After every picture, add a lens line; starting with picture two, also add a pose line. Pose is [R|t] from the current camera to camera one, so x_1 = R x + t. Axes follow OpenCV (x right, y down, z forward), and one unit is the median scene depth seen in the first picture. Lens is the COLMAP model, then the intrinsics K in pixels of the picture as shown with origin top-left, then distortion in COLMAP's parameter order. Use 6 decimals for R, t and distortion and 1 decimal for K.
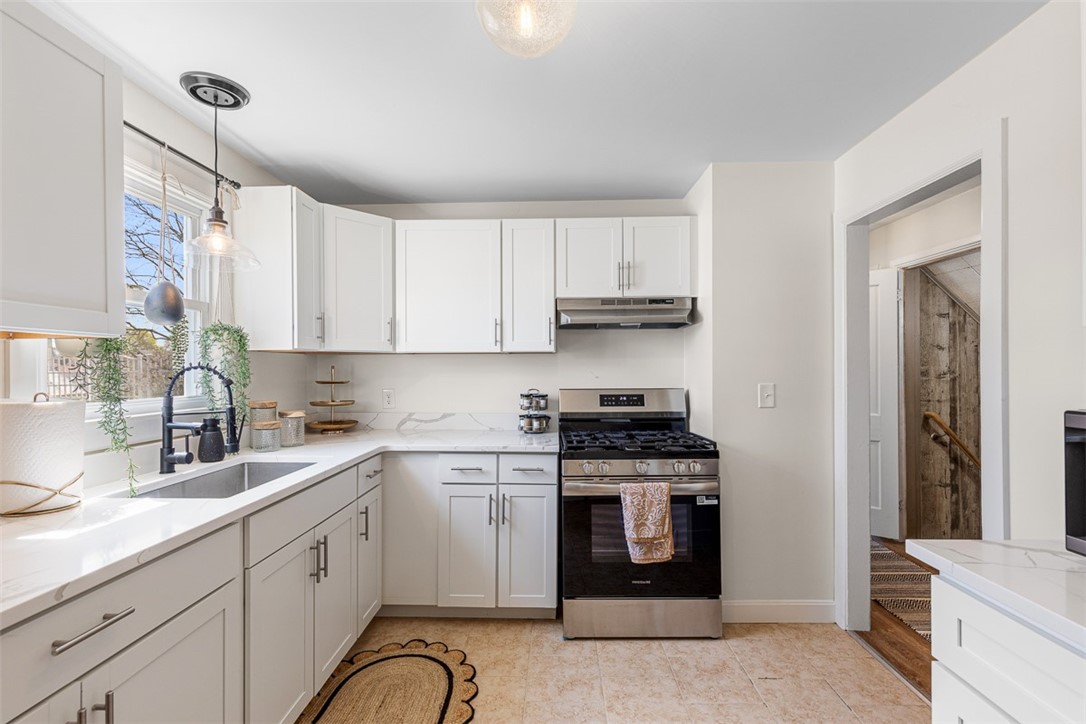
lens RADIAL K [[482.5, 0, 539.3], [0, 482.5, 364.8], [0, 0, 1]] dist [0.002696, -0.000573]
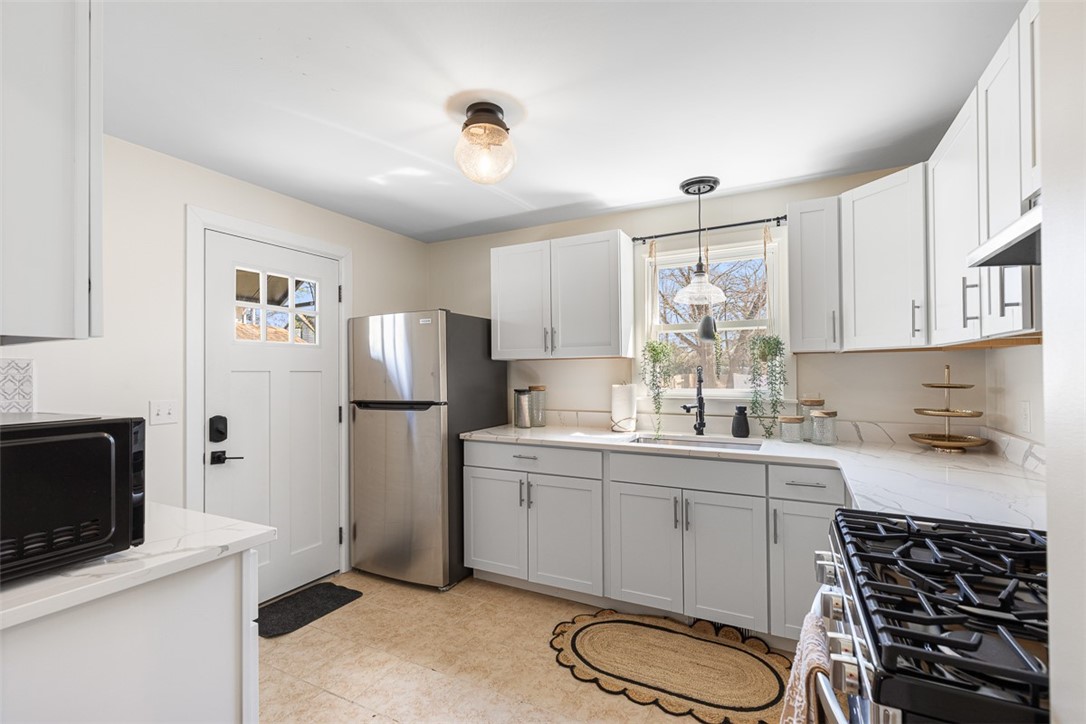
lens RADIAL K [[480.1, 0, 550.3], [0, 480.1, 365.7], [0, 0, 1]] dist [0.001606, 0.000093]
pose [[-0.415000, -0.002464, -0.909818, 0.695451], [0.016978, 0.999801, -0.010452, 0.000521], [0.909663, -0.019785, -0.414875, 0.943325]]
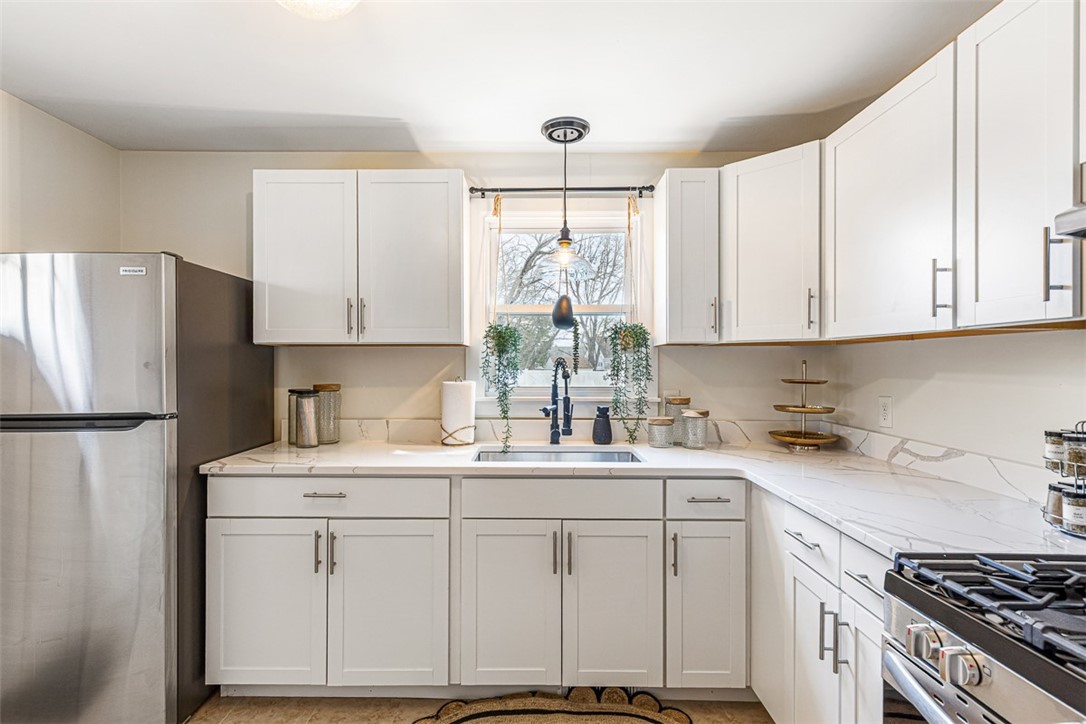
lens RADIAL K [[517.9, 0, 532.3], [0, 517.9, 362.5], [0, 0, 1]] dist [0.009632, 0.000040]
pose [[0.036103, 0.001539, -0.999347, 0.479033], [0.006118, 0.999980, 0.001761, 0.002193], [0.999329, -0.006177, 0.036092, 0.691706]]
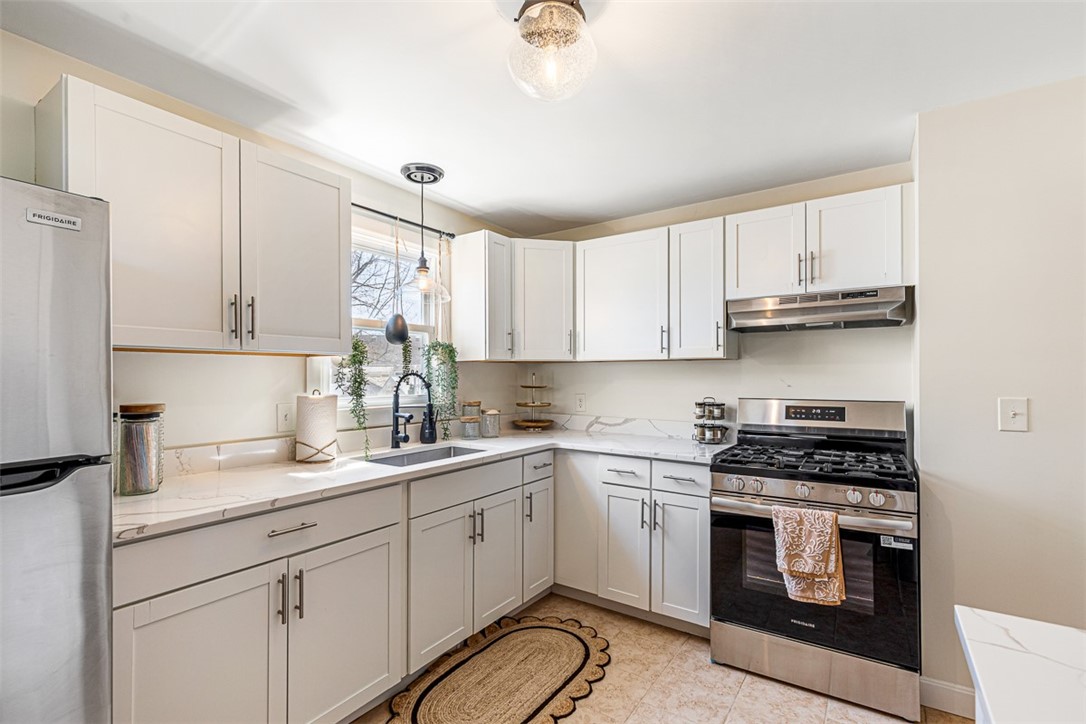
lens RADIAL K [[488.6, 0, 540.5], [0, 488.6, 368.5], [0, 0, 1]] dist [0.003159, -0.000288]
pose [[0.844279, -0.004557, -0.535884, 0.284707], [0.001329, 0.999979, -0.006409, -0.001076], [0.535902, 0.004699, 0.844267, 0.006731]]
